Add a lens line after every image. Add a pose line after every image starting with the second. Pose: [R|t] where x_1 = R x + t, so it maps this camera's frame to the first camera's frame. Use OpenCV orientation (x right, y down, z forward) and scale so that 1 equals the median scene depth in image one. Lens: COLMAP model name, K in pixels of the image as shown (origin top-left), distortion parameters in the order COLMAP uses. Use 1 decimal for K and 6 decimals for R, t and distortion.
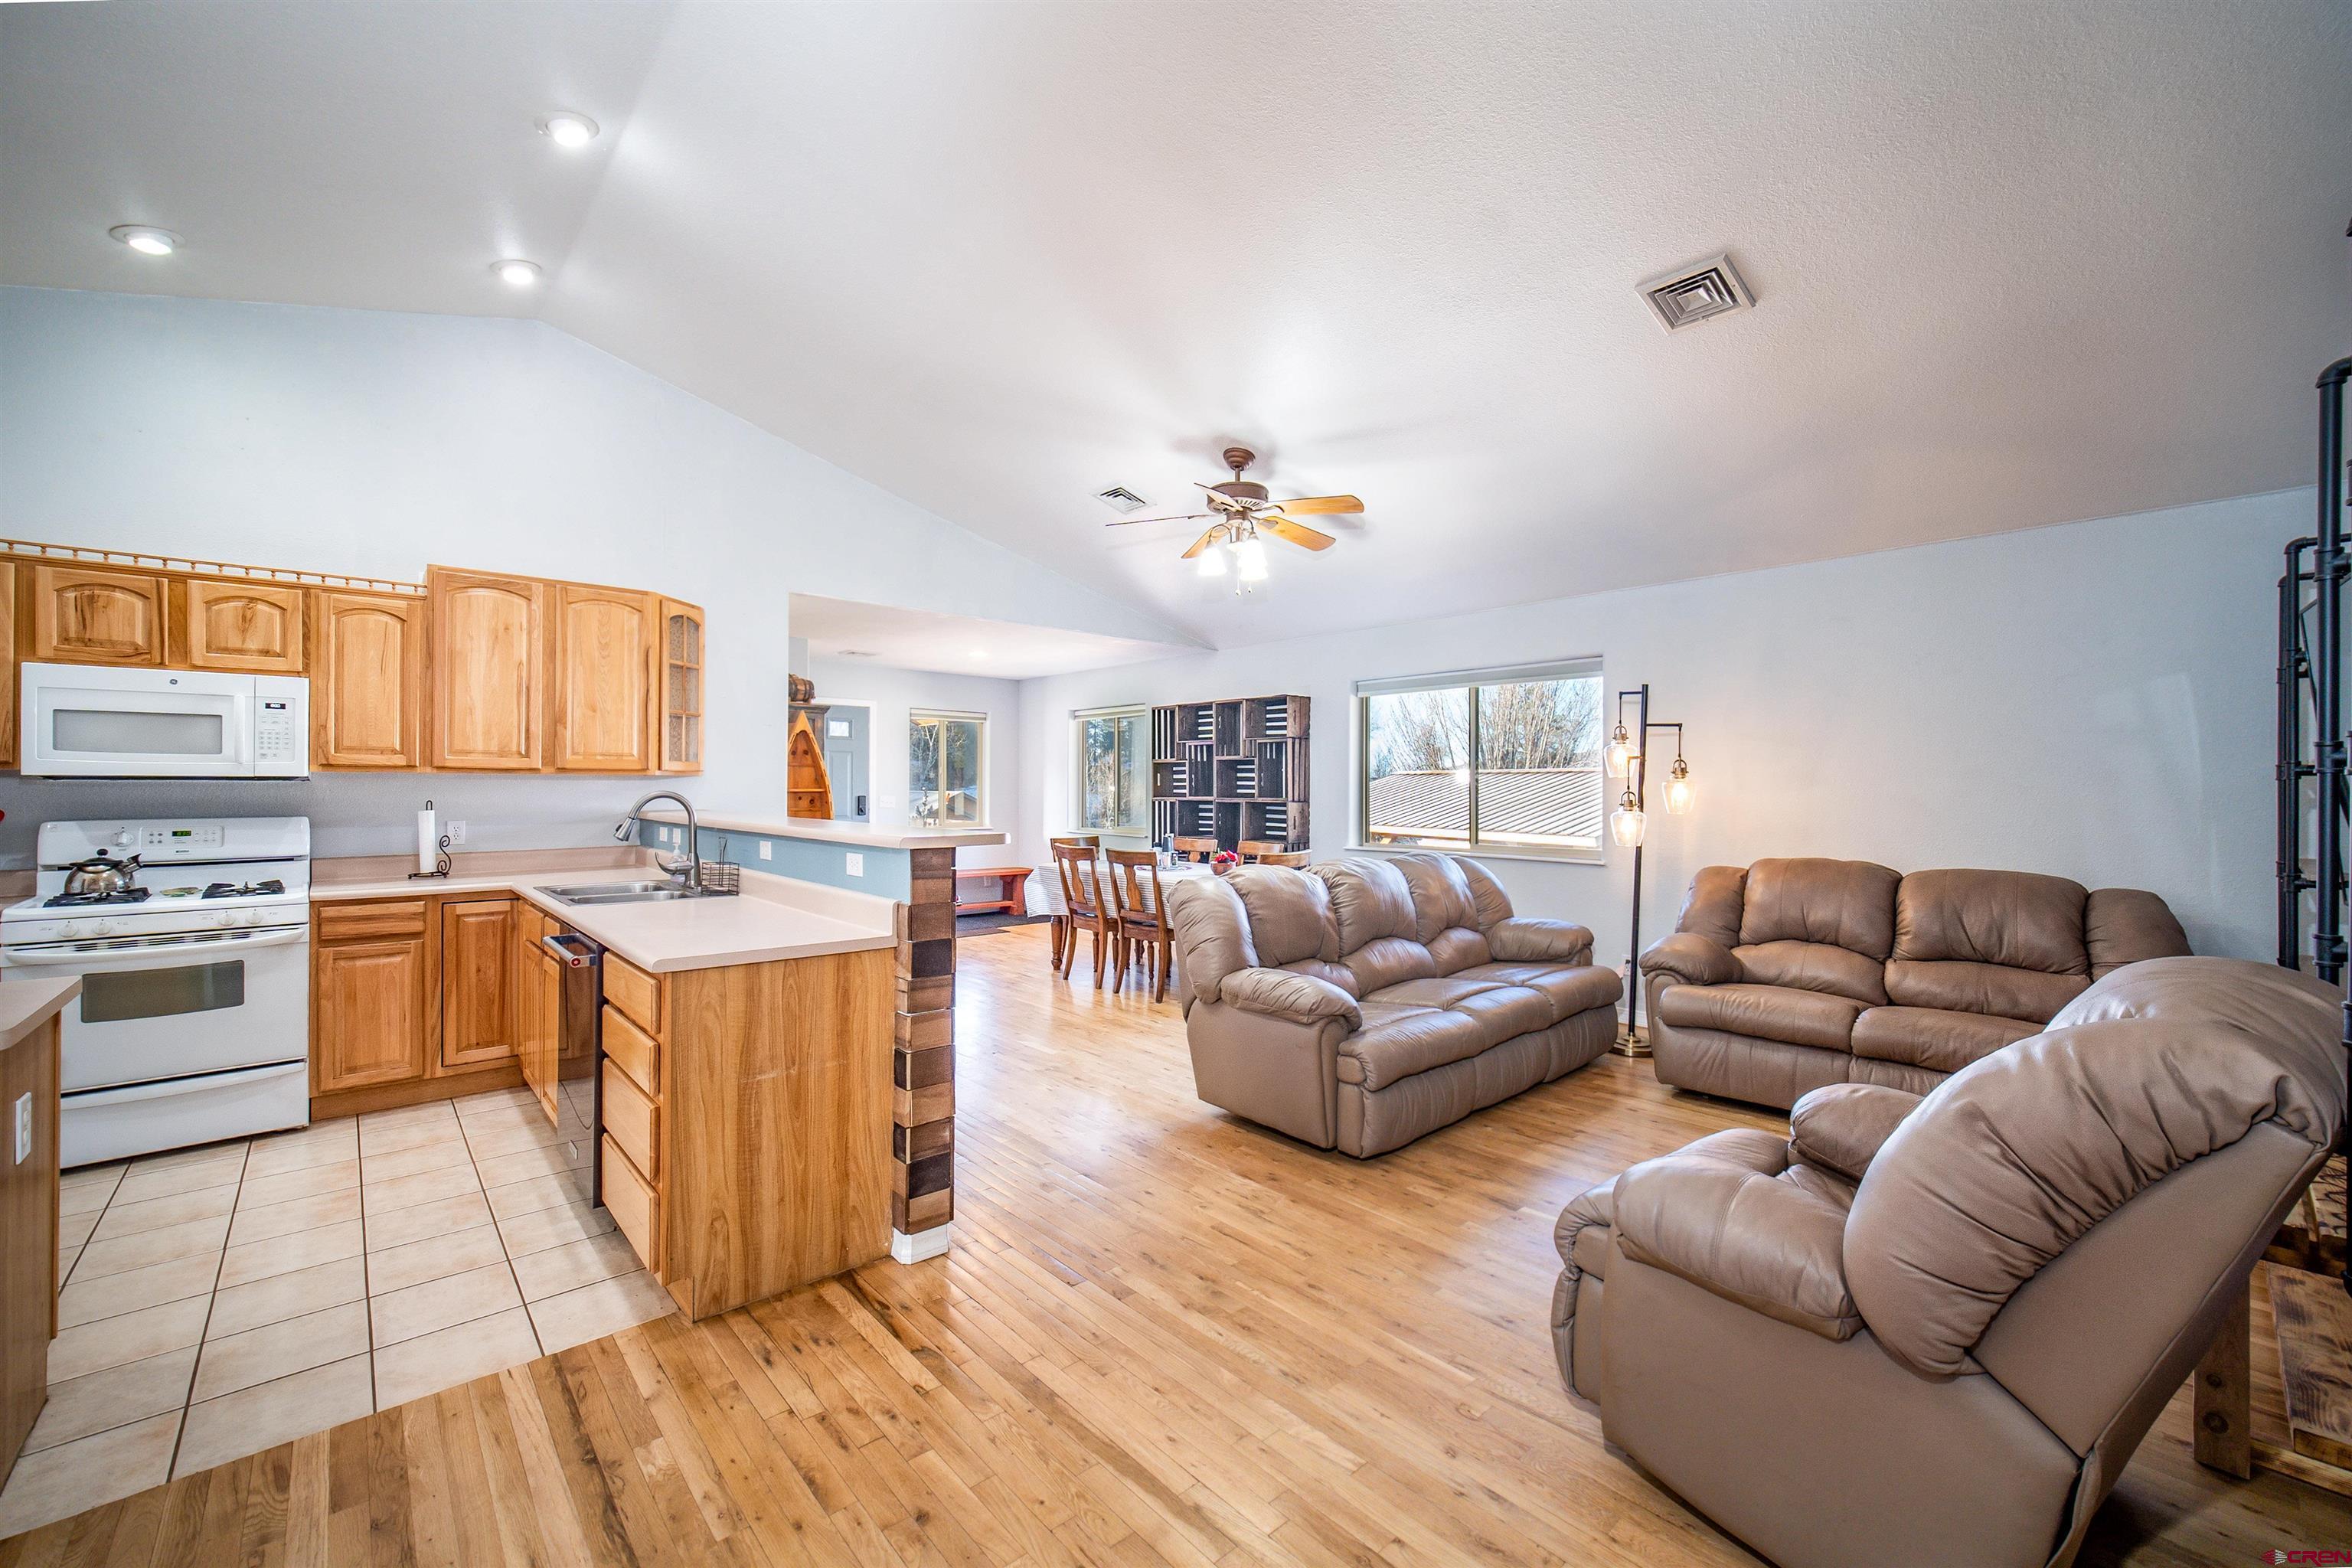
lens RADIAL K [[944.4, 0, 1172.9], [0, 944.4, 785.1], [0, 0, 1]] dist [-0.020110, 0.004637]
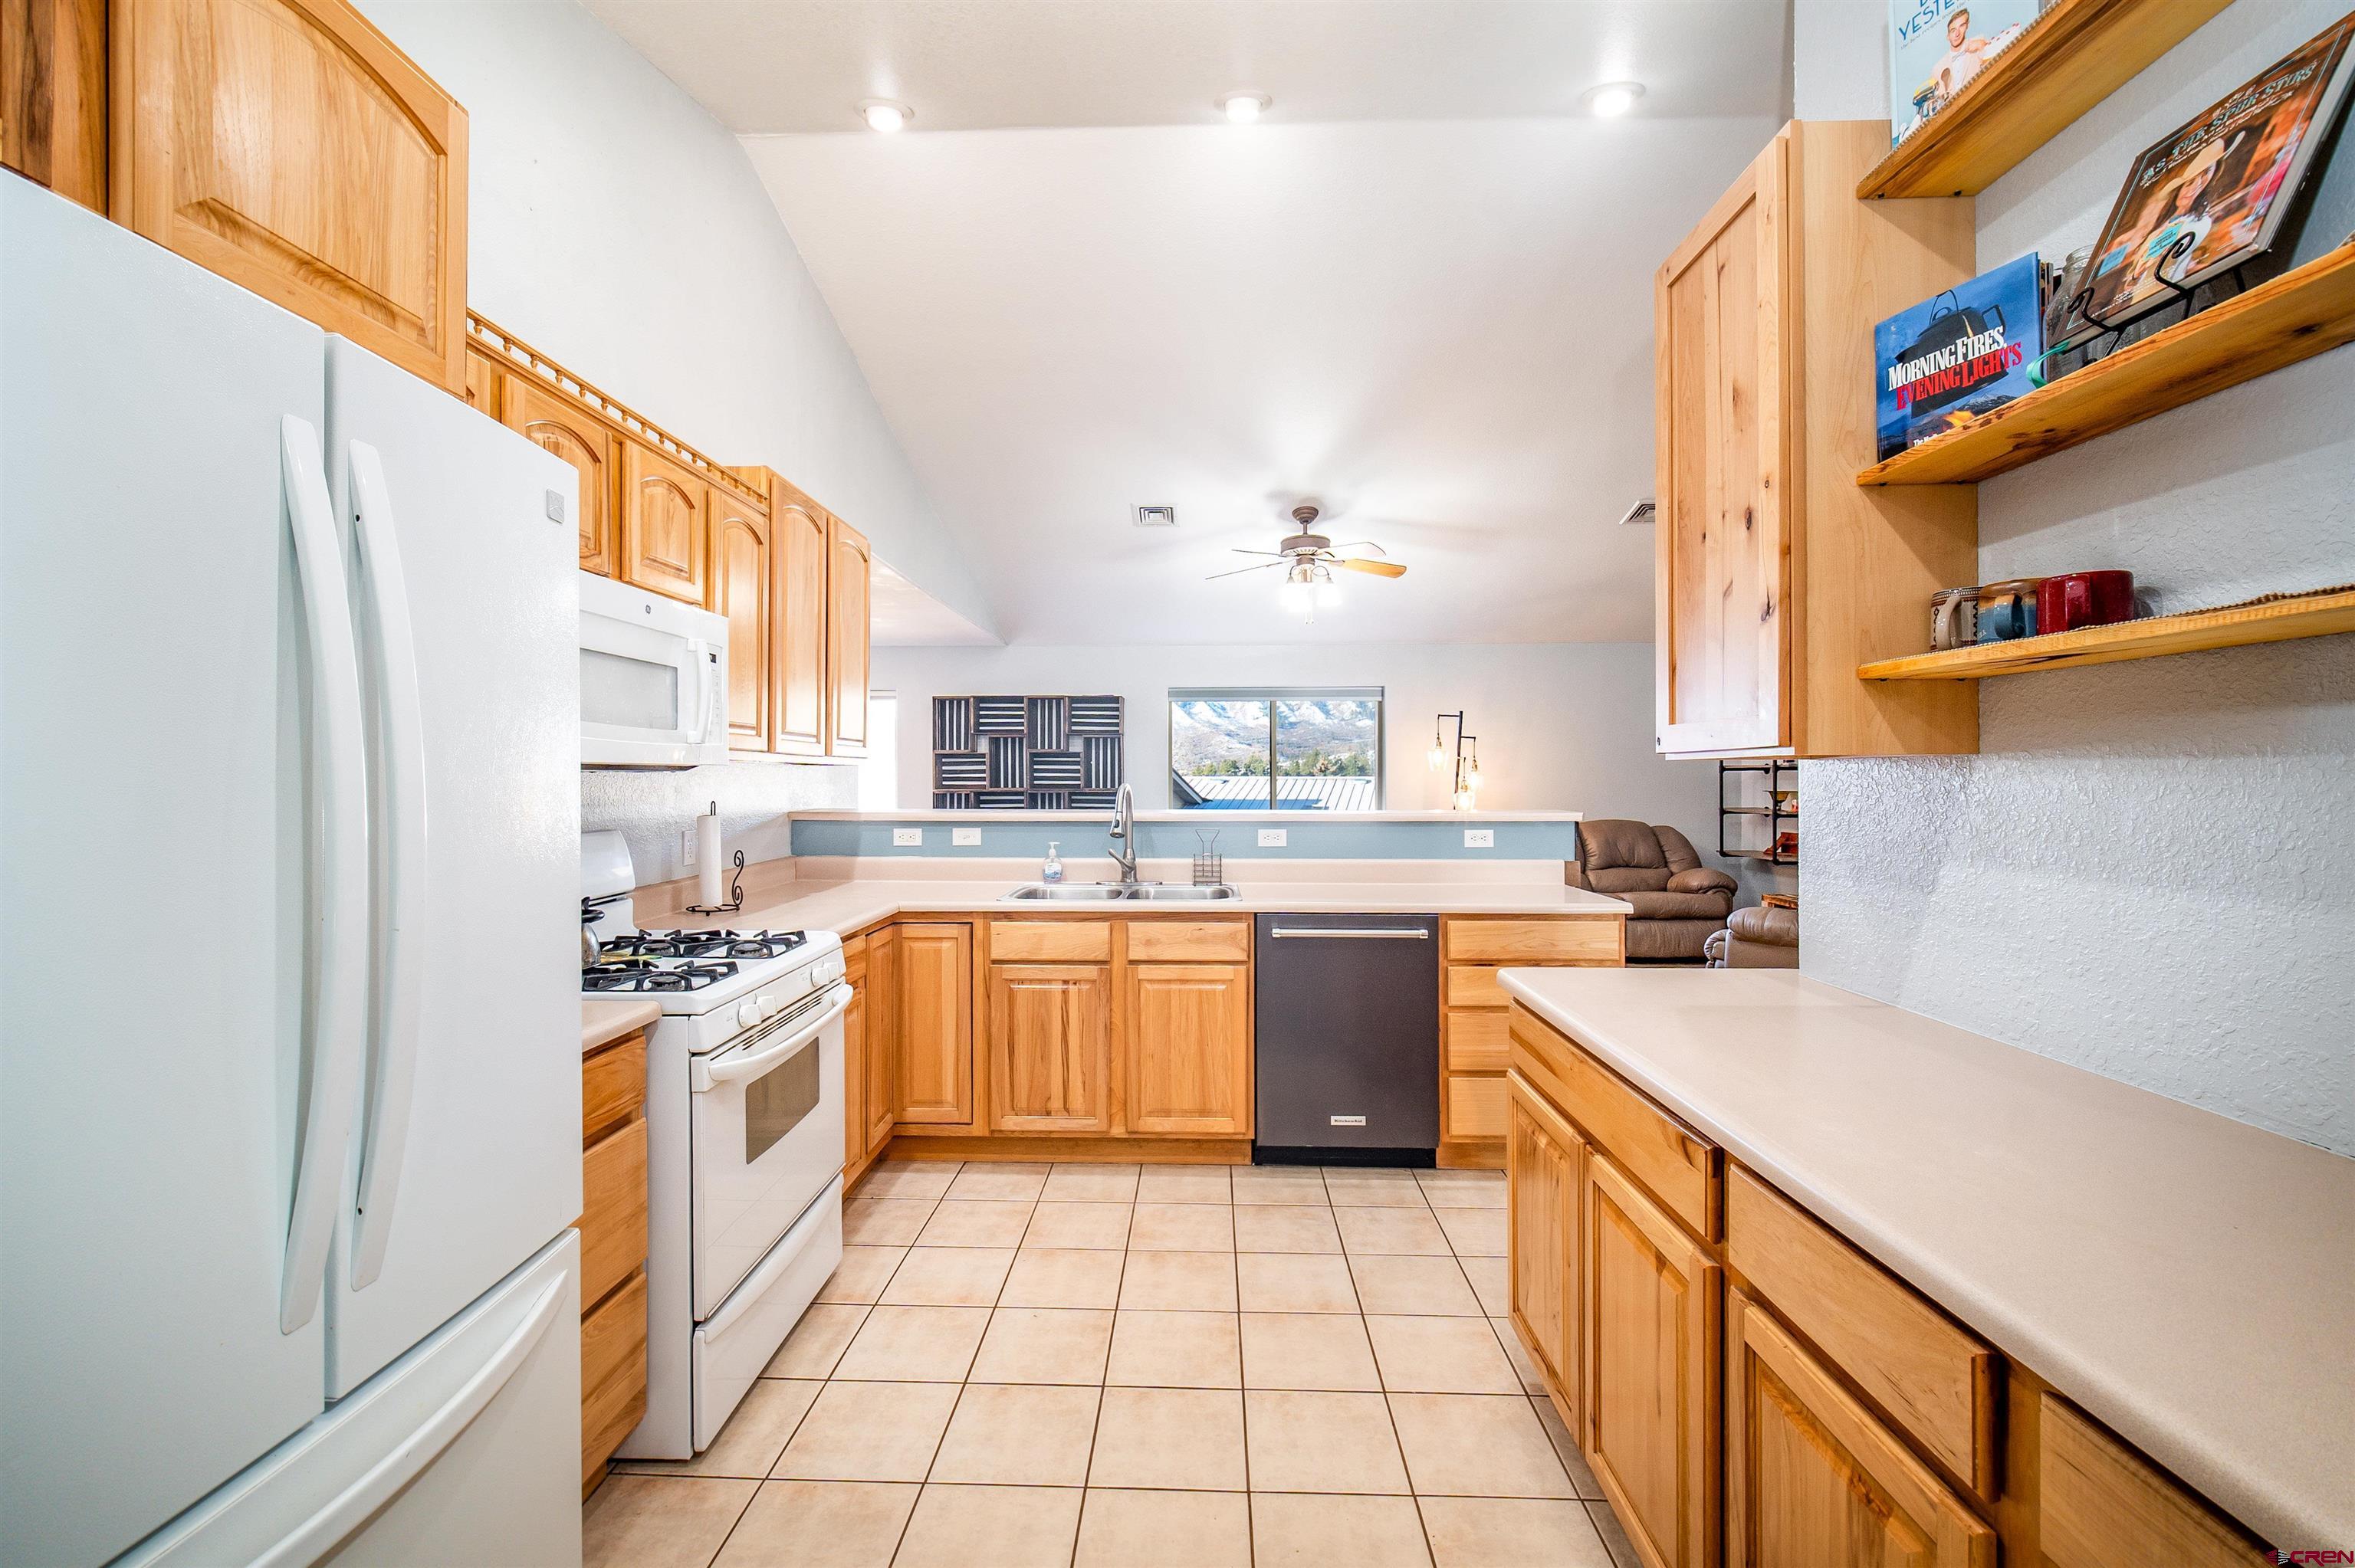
lens RADIAL K [[972.4, 0, 1172.0], [0, 972.4, 784.2], [0, 0, 1]] dist [-0.000113, -0.000010]
pose [[0.689462, -0.008474, 0.724272, -1.139564], [0.001887, 0.999949, 0.009904, -0.002358], [-0.724319, -0.005462, 0.689443, 0.274771]]
